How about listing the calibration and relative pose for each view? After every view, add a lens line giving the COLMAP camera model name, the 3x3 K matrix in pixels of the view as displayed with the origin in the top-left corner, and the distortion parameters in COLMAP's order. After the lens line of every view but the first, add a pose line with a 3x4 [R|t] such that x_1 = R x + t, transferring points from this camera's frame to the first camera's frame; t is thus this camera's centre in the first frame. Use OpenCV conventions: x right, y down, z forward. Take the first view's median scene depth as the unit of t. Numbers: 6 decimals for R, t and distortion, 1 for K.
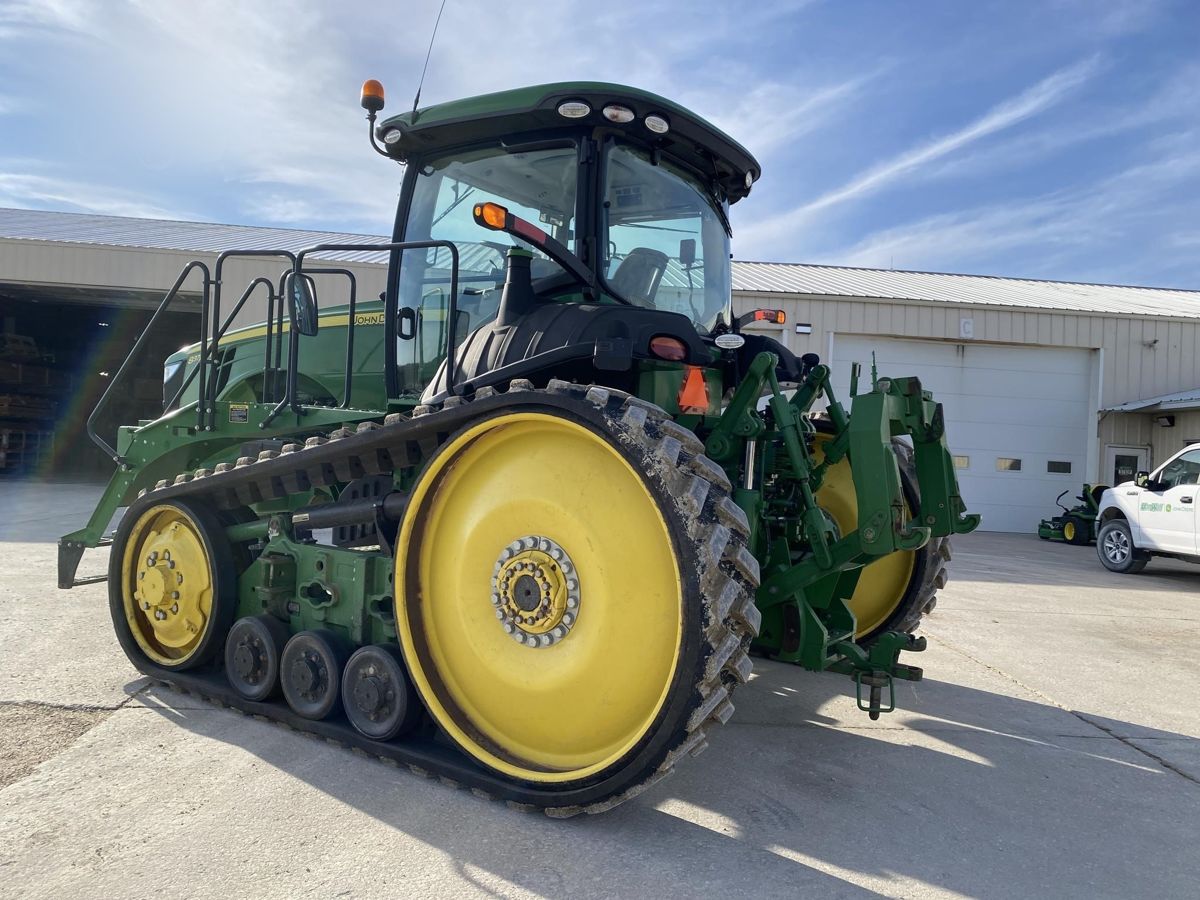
lens RADIAL K [[914.5, 0, 604.1], [0, 914.5, 439.2], [0, 0, 1]] dist [0.034352, -0.034331]
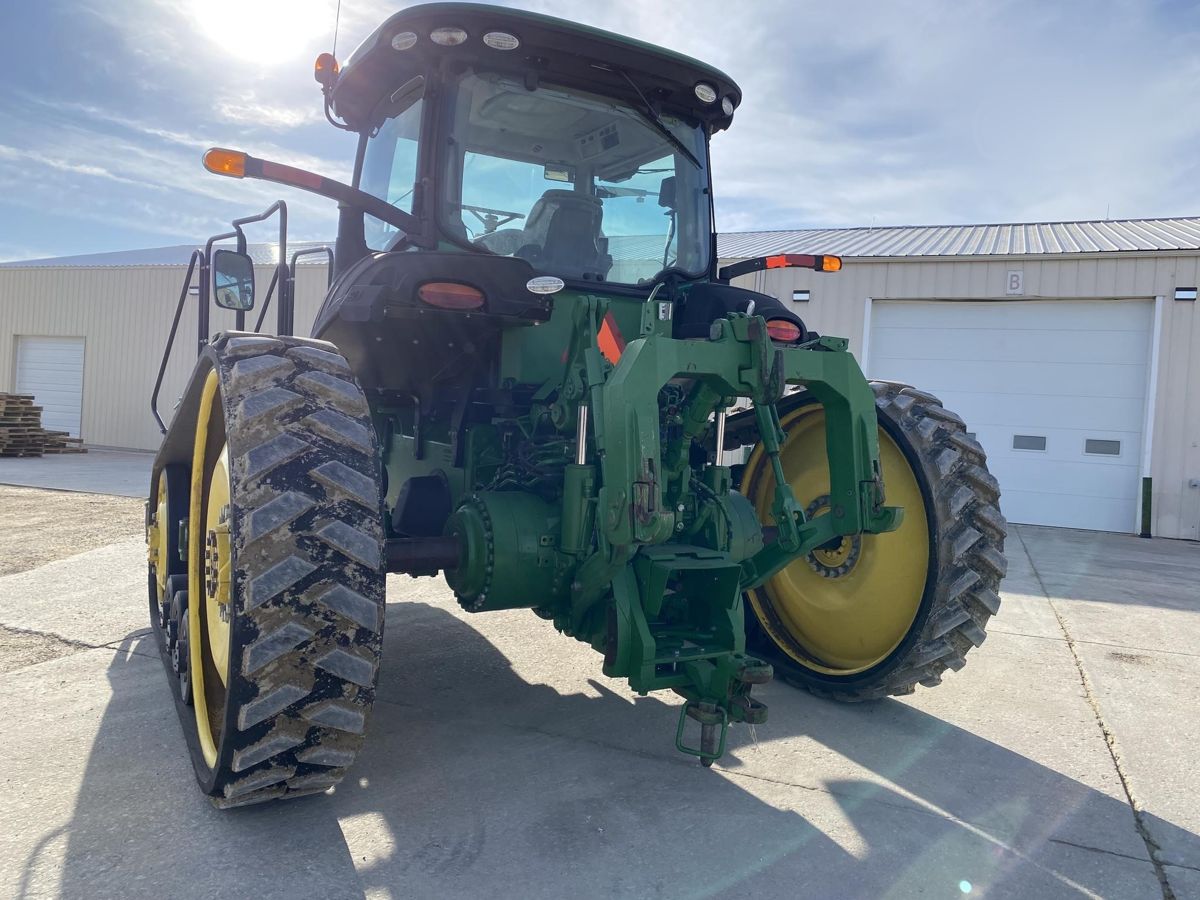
lens RADIAL K [[915.7, 0, 610.5], [0, 915.7, 442.8], [0, 0, 1]] dist [0.031207, -0.028811]
pose [[0.896109, 0.009093, -0.443742, 0.540546], [-0.007248, 0.999957, 0.005853, 0.030103], [0.443776, -0.002028, 0.896136, 0.267682]]
